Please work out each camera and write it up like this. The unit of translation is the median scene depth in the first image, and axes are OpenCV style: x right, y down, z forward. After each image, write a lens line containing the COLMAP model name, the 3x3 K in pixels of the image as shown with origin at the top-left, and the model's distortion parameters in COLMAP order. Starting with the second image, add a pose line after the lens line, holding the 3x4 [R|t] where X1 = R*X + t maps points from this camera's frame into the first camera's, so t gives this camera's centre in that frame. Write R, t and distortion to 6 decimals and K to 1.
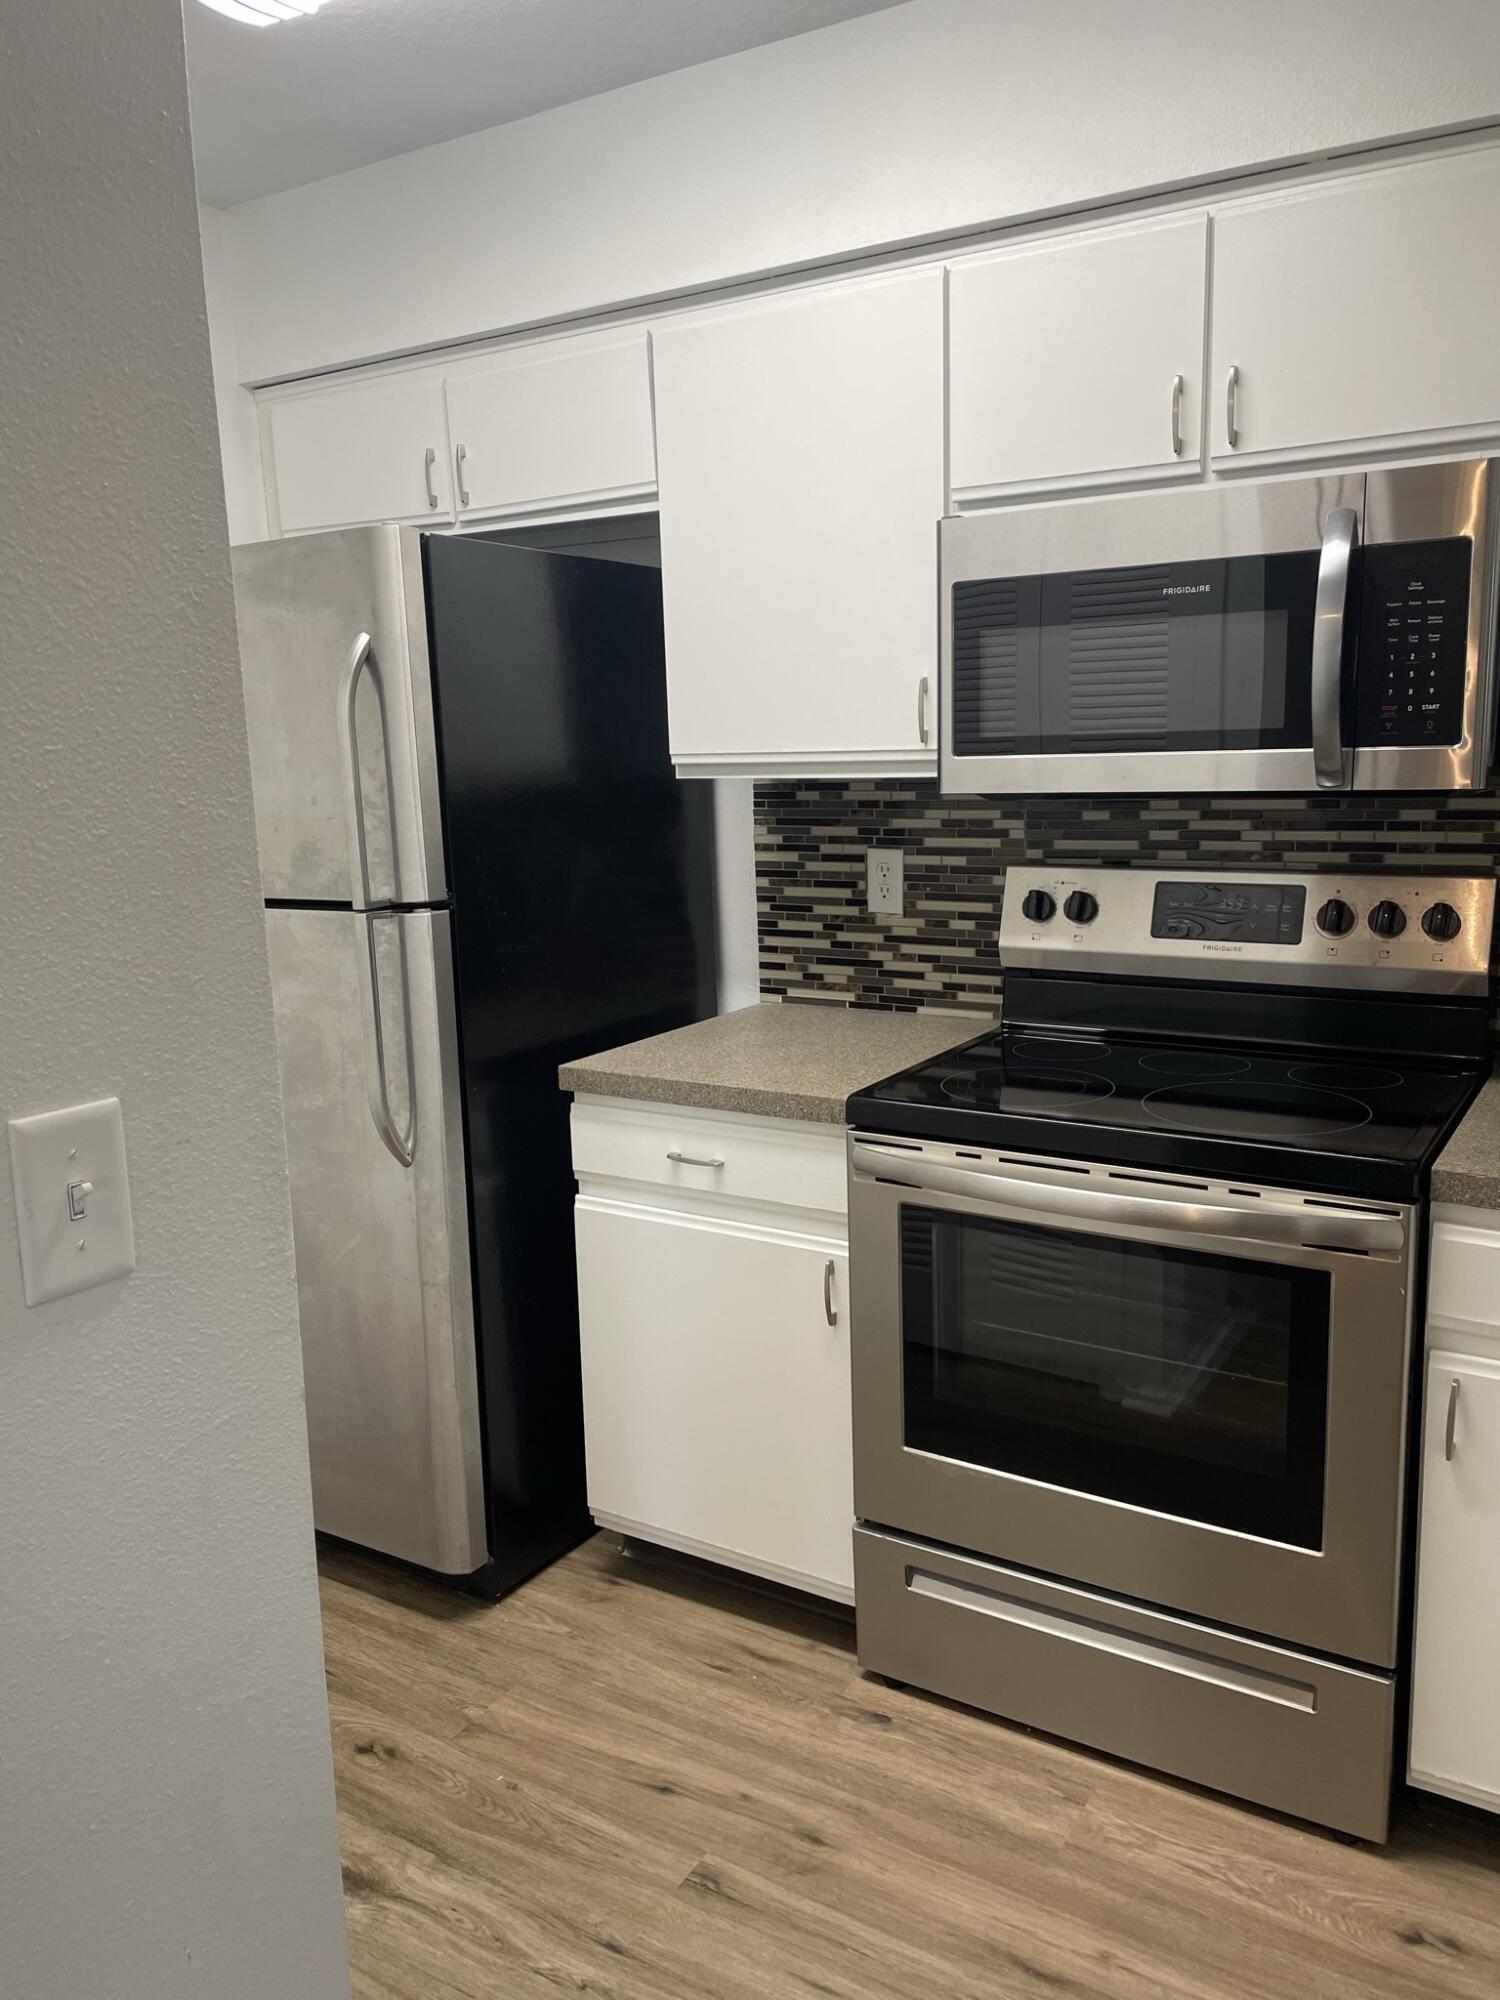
lens RADIAL K [[1509.9, 0, 758.5], [0, 1509.9, 1004.6], [0, 0, 1]] dist [0.087952, -0.112266]
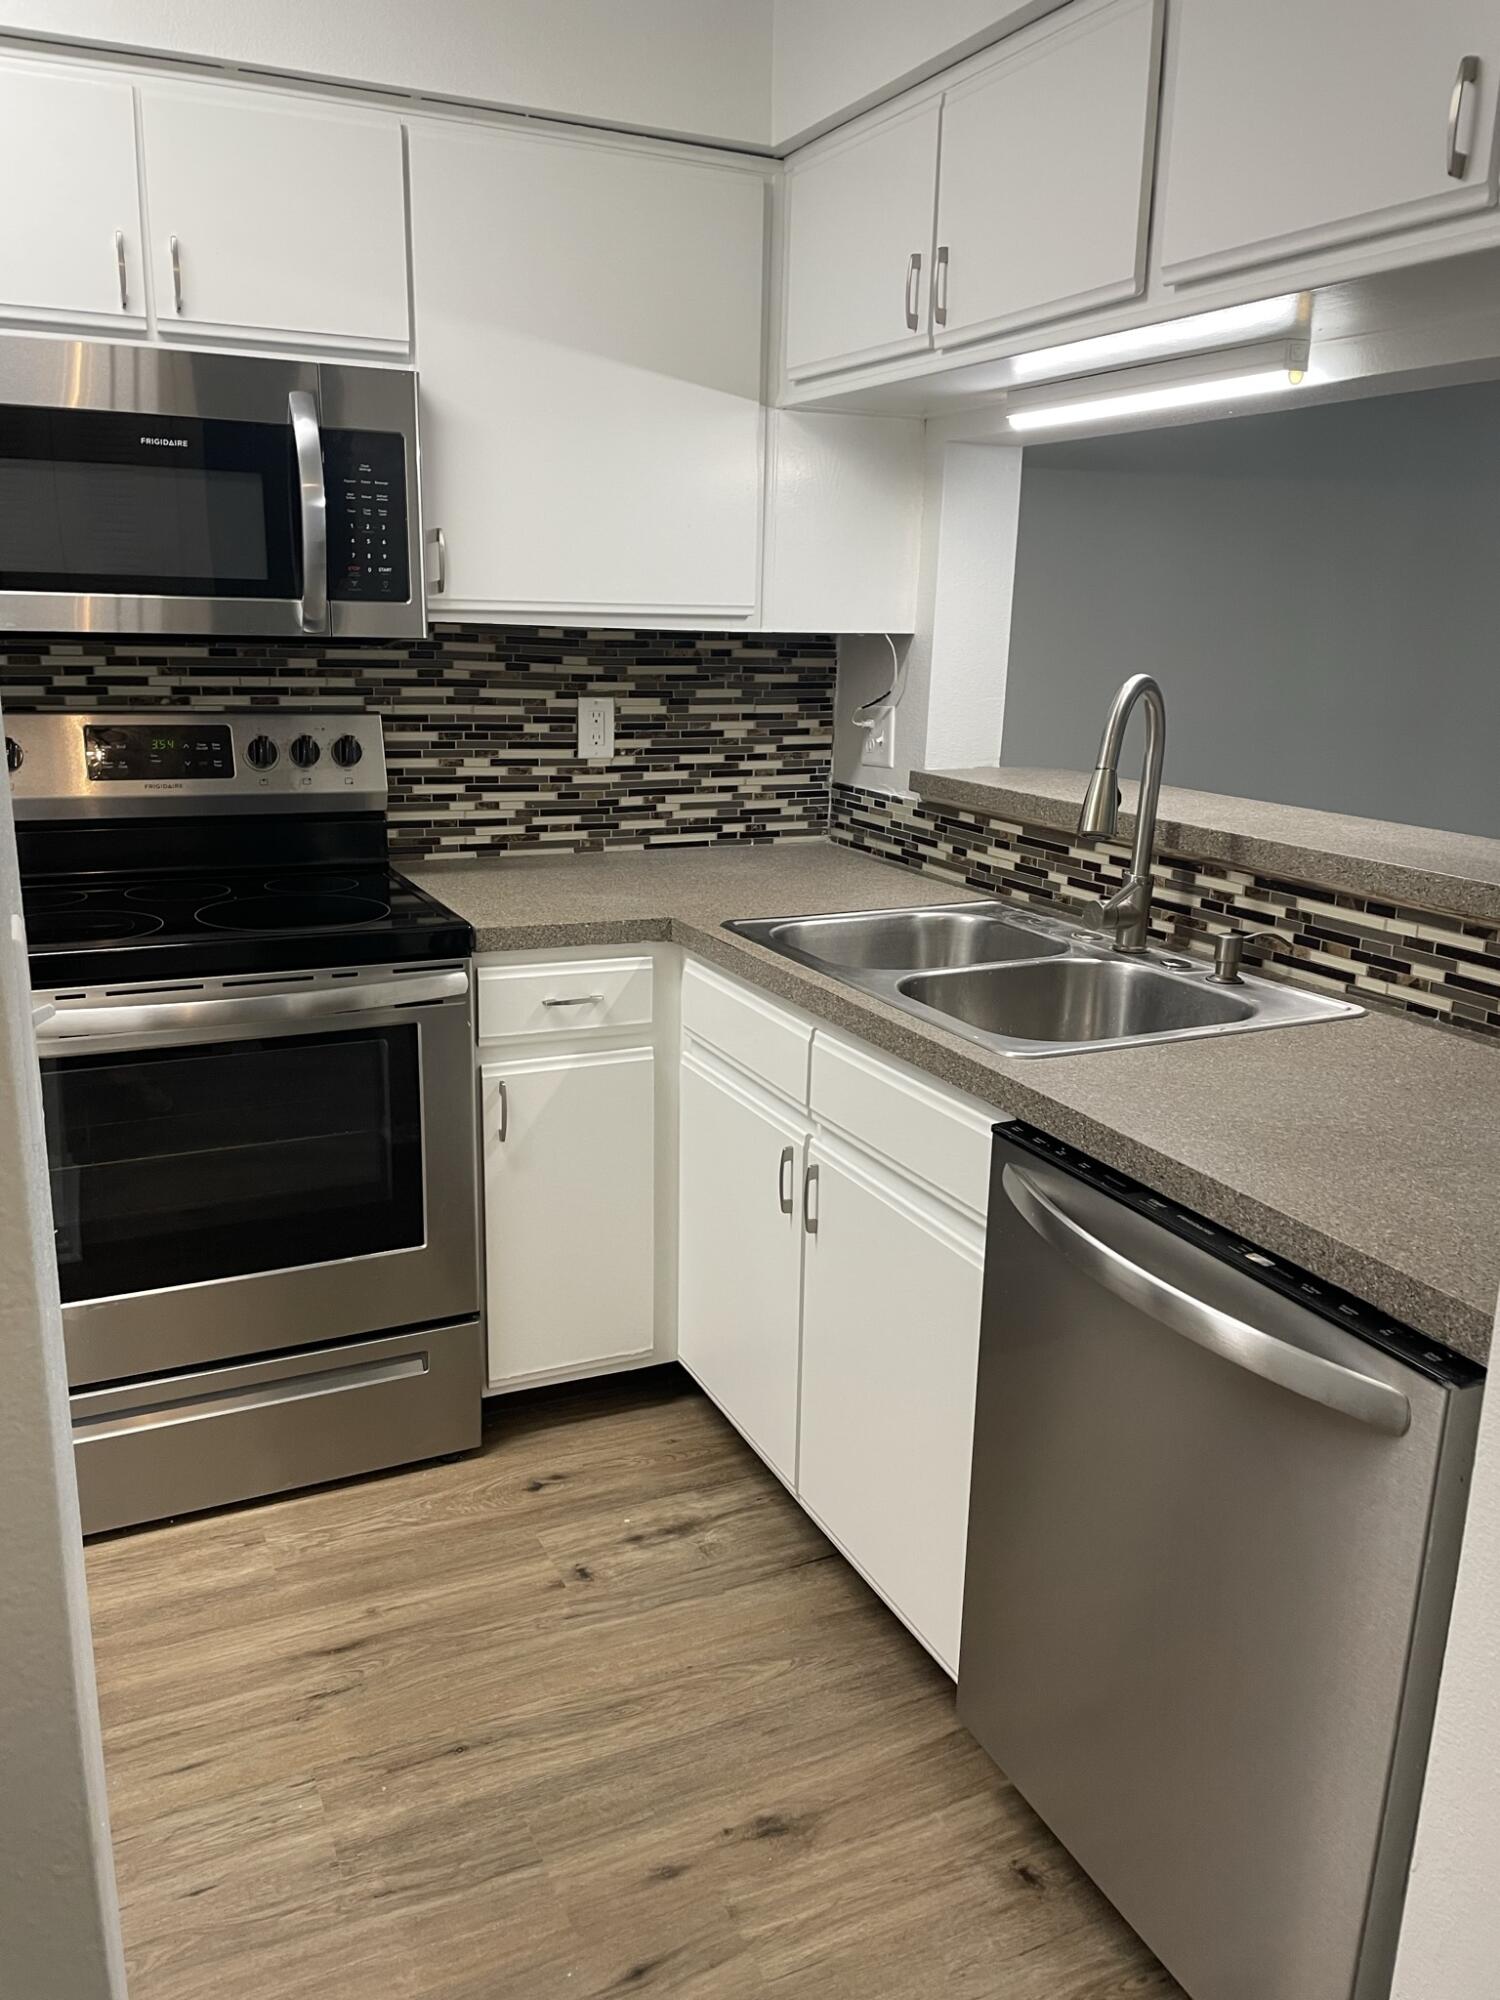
lens RADIAL K [[1509.9, 0, 740.8], [0, 1509.9, 999.3], [0, 0, 1]] dist [0.087952, -0.112266]
pose [[0.541171, -0.170339, 0.823480, -0.410754], [0.112595, 0.985129, 0.129782, 0.018448], [-0.833341, 0.022485, 0.552302, 0.066234]]
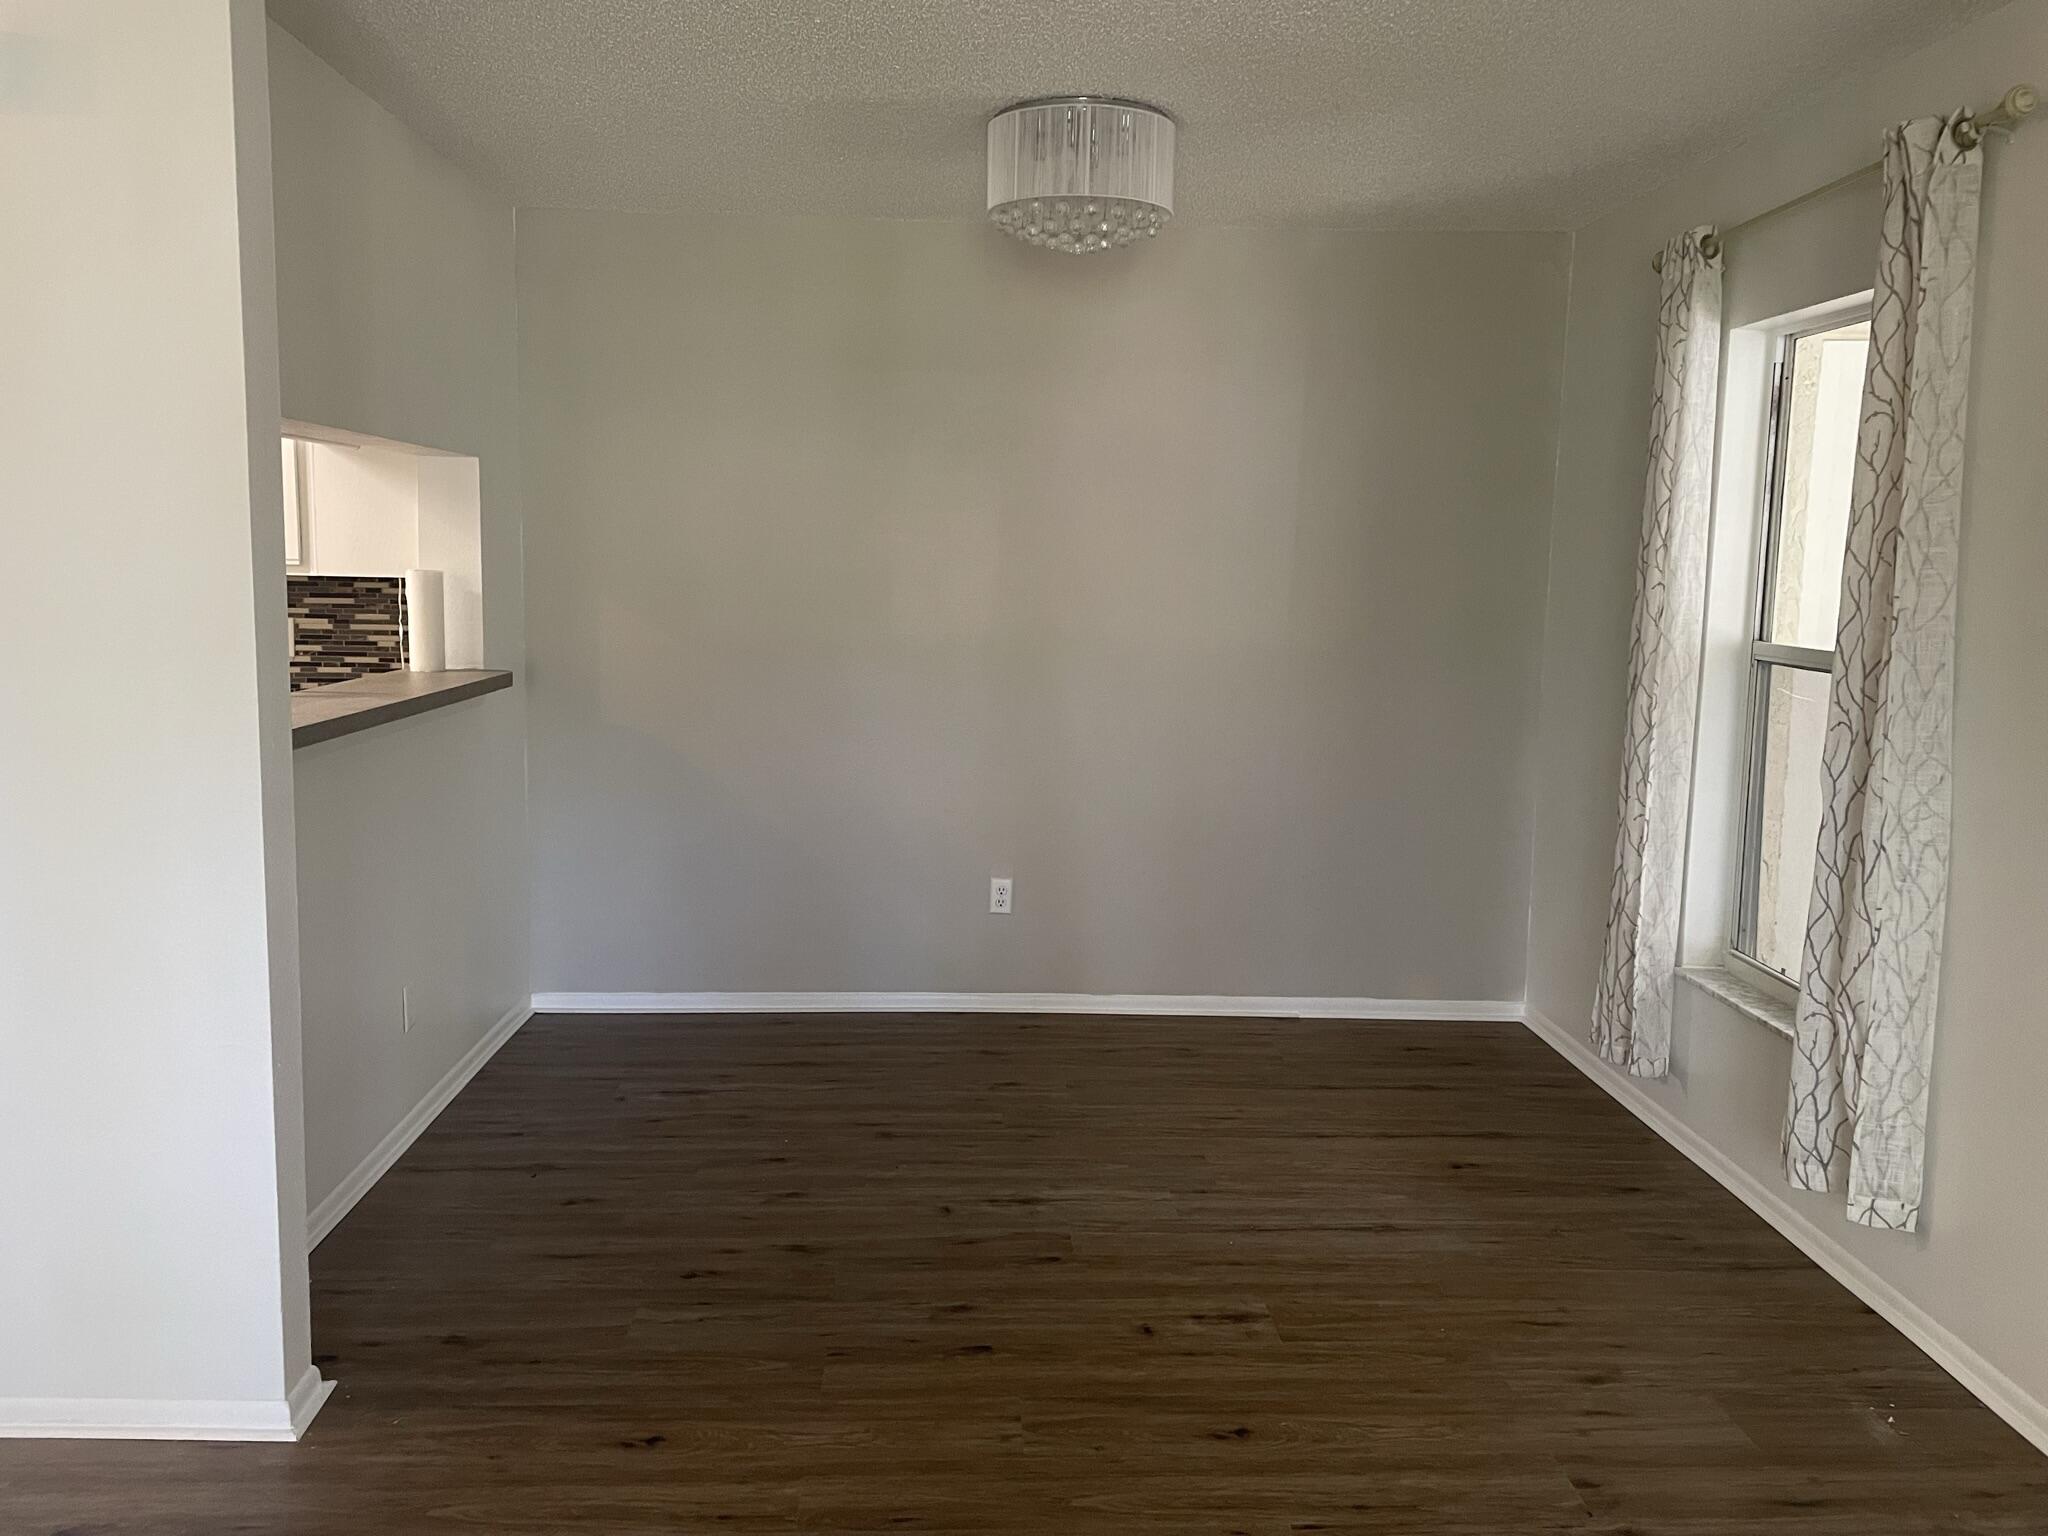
lens RADIAL K [[1546.1, 0, 1028.4], [0, 1546.1, 734.8], [0, 0, 1]] dist [0.087952, -0.112266]
pose [[0.824480, -0.018375, 0.565592, 0.281201], [0.057142, 0.997067, -0.050905, 0.234319], [-0.562998, 0.074289, 0.823113, -1.363717]]
